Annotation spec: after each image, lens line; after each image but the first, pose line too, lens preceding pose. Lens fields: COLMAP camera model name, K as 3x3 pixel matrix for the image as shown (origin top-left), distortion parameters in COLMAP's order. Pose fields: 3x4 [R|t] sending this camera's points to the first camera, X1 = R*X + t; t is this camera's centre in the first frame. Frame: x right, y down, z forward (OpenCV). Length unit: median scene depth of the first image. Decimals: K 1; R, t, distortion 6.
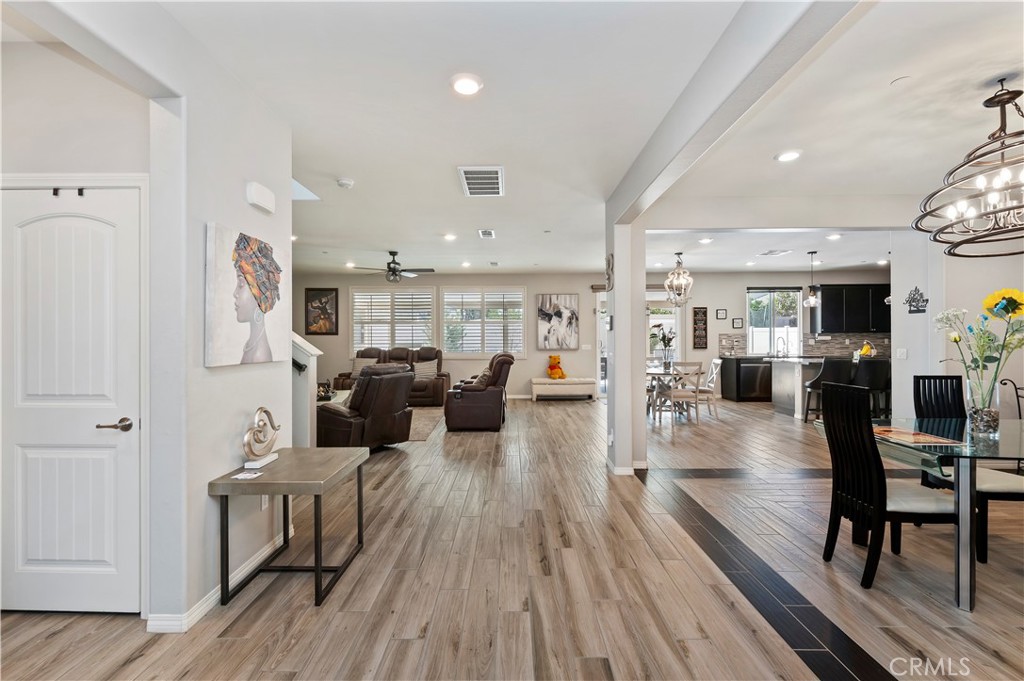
lens RADIAL K [[409.5, 0, 513.0], [0, 409.5, 336.0], [0, 0, 1]] dist [0.012067, -0.004713]
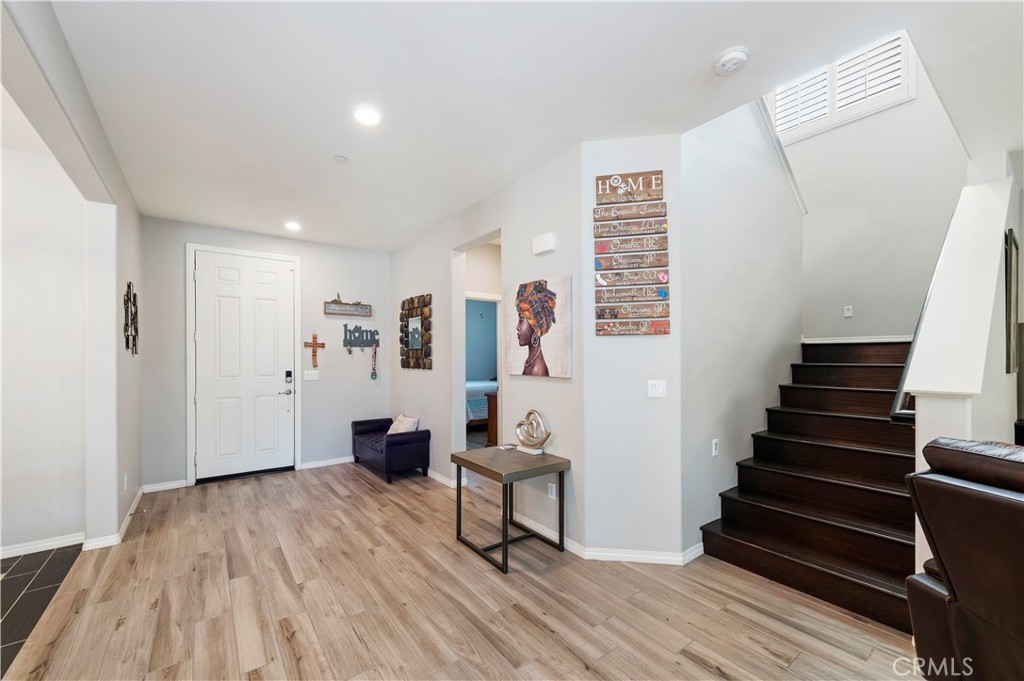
lens RADIAL K [[409.5, 0, 515.6], [0, 409.5, 358.2], [0, 0, 1]] dist [0.012067, -0.004713]
pose [[-0.794535, 0.011002, -0.607119, 0.055622], [0.012220, 0.999923, 0.002128, 0.001430], [0.607096, -0.005728, -0.794608, 0.510868]]
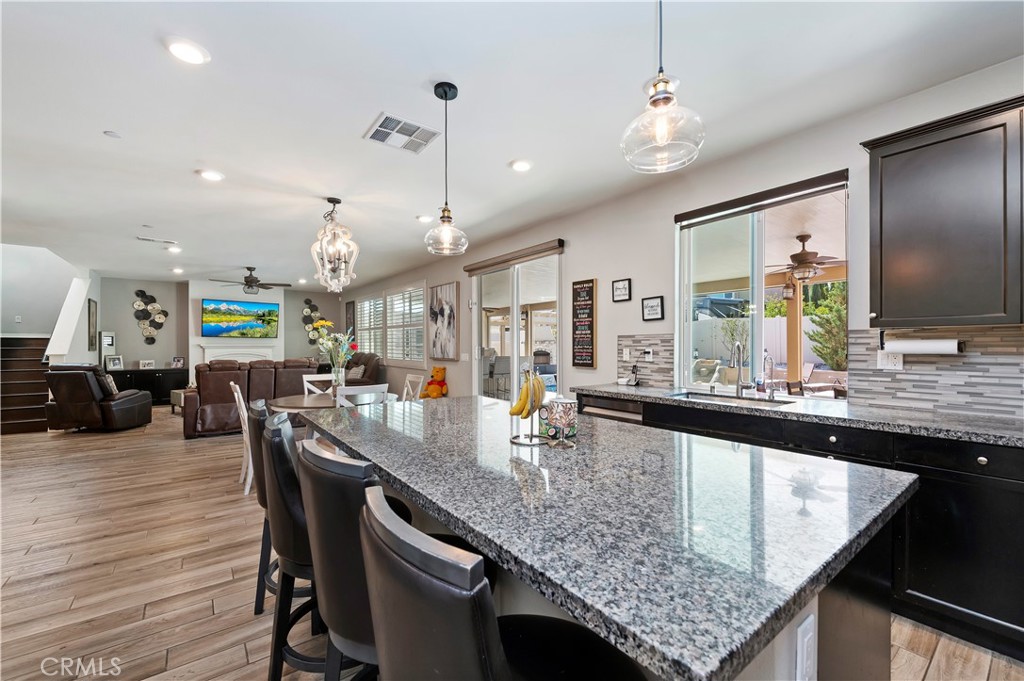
lens RADIAL K [[409.5, 0, 507.5], [0, 409.5, 351.5], [0, 0, 1]] dist [0.012067, -0.004713]
pose [[0.624215, 0.017546, -0.781056, 0.779288], [0.001487, 0.999719, 0.023647, 0.001332], [0.781251, -0.015922, 0.624013, 0.635089]]
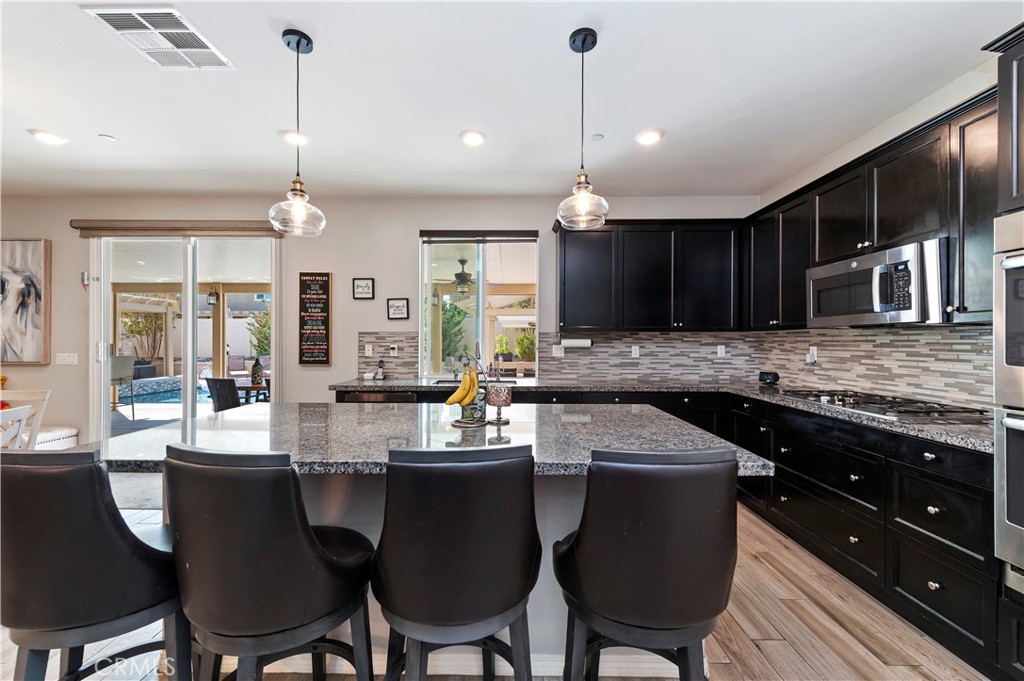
lens RADIAL K [[409.5, 0, 511.8], [0, 409.5, 338.6], [0, 0, 1]] dist [0.012067, -0.004713]
pose [[0.999697, 0.008410, 0.023145, 0.664597], [-0.008388, 0.999964, -0.001044, 0.000962], [-0.023153, 0.000850, 0.999732, 0.549096]]
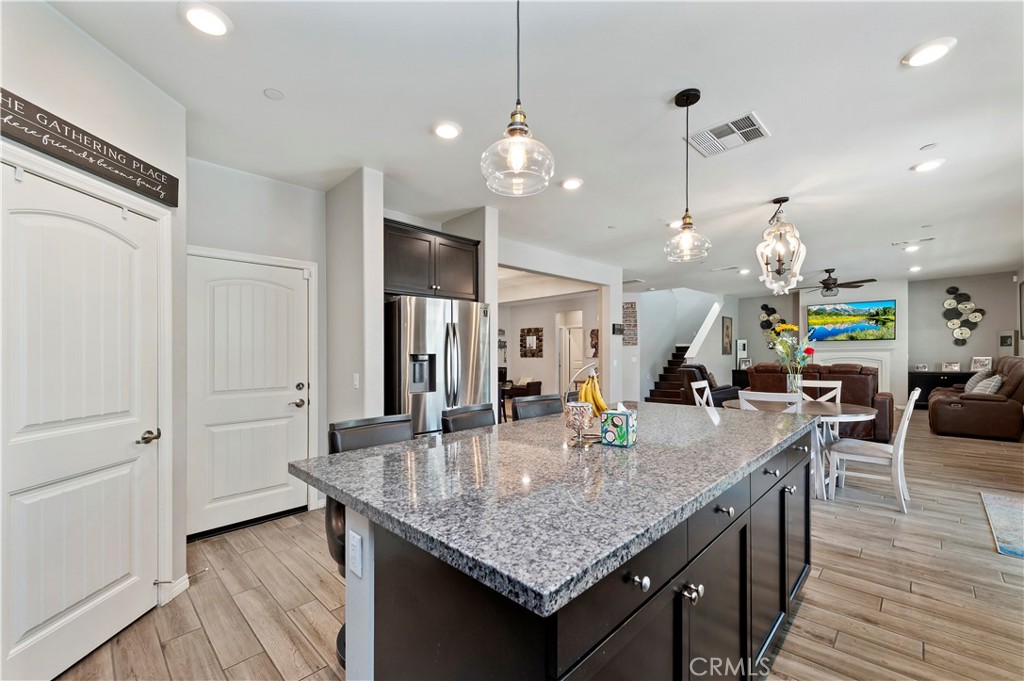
lens RADIAL K [[409.5, 0, 509.5], [0, 409.5, 358.7], [0, 0, 1]] dist [0.012067, -0.004713]
pose [[-0.697874, 0.024830, -0.715790, 0.816505], [0.023309, 0.999657, 0.011951, 0.001990], [0.715841, -0.008345, -0.698213, 0.865984]]
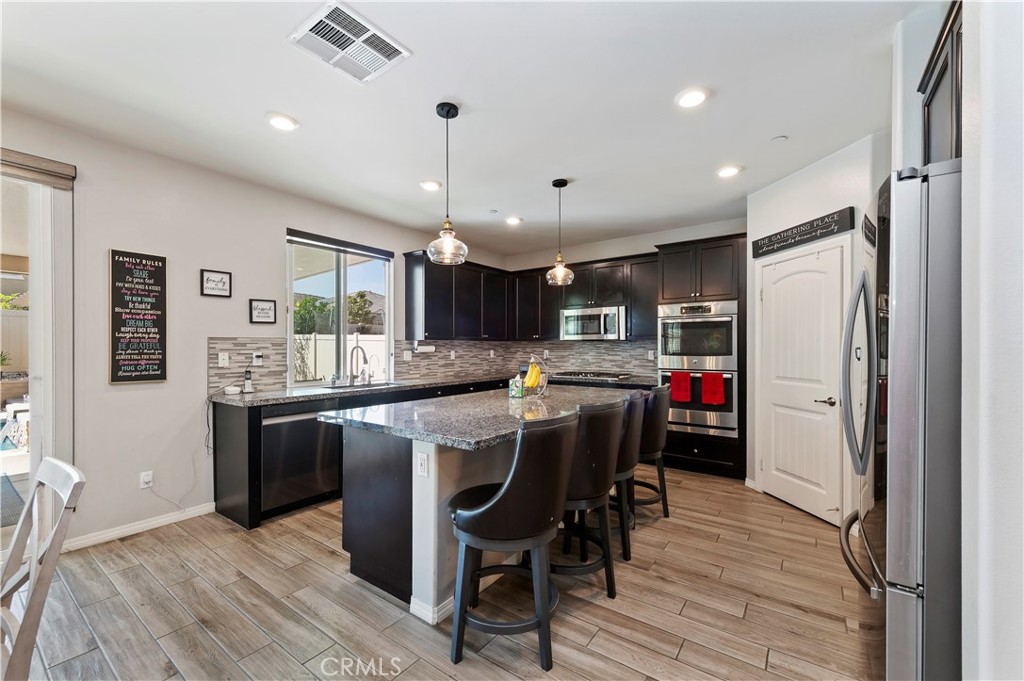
lens RADIAL K [[409.5, 0, 513.8], [0, 409.5, 351.1], [0, 0, 1]] dist [0.012067, -0.004713]
pose [[0.567395, -0.002216, 0.823443, 0.357070], [-0.006508, 0.999953, 0.007176, 0.002751], [-0.823420, -0.009431, 0.567354, 0.574472]]
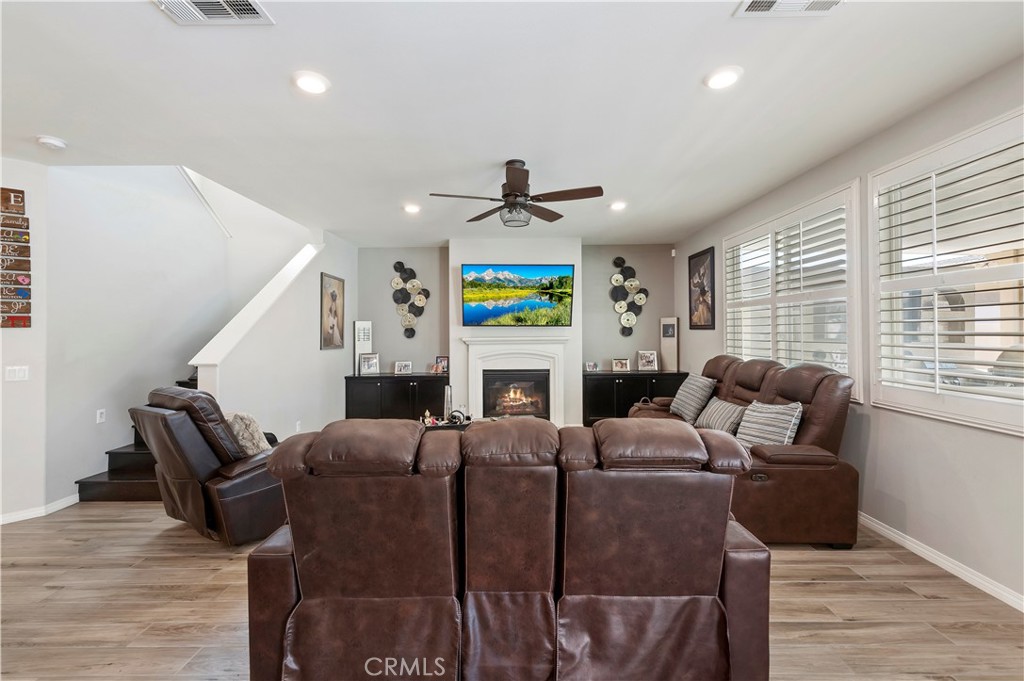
lens RADIAL K [[409.5, 0, 504.0], [0, 409.5, 329.2], [0, 0, 1]] dist [0.012067, -0.004713]
pose [[-0.000518, -0.001849, -0.999998, 0.142024], [0.013617, 0.999906, -0.001856, -0.005822], [0.999907, -0.013618, -0.000493, 0.741694]]
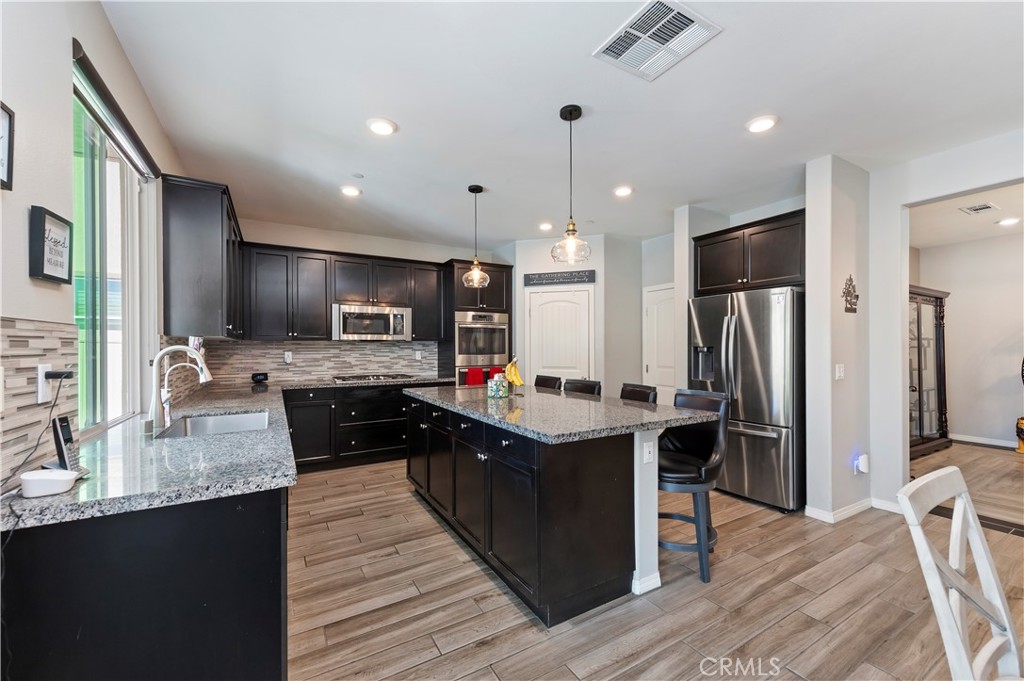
lens RADIAL K [[409.5, 0, 514.0], [0, 409.5, 345.4], [0, 0, 1]] dist [0.012067, -0.004713]
pose [[-0.526066, 0.011913, 0.850361, 0.341693], [0.001937, 0.999916, -0.012810, 0.004431], [-0.850442, -0.005091, -0.526045, 0.944043]]
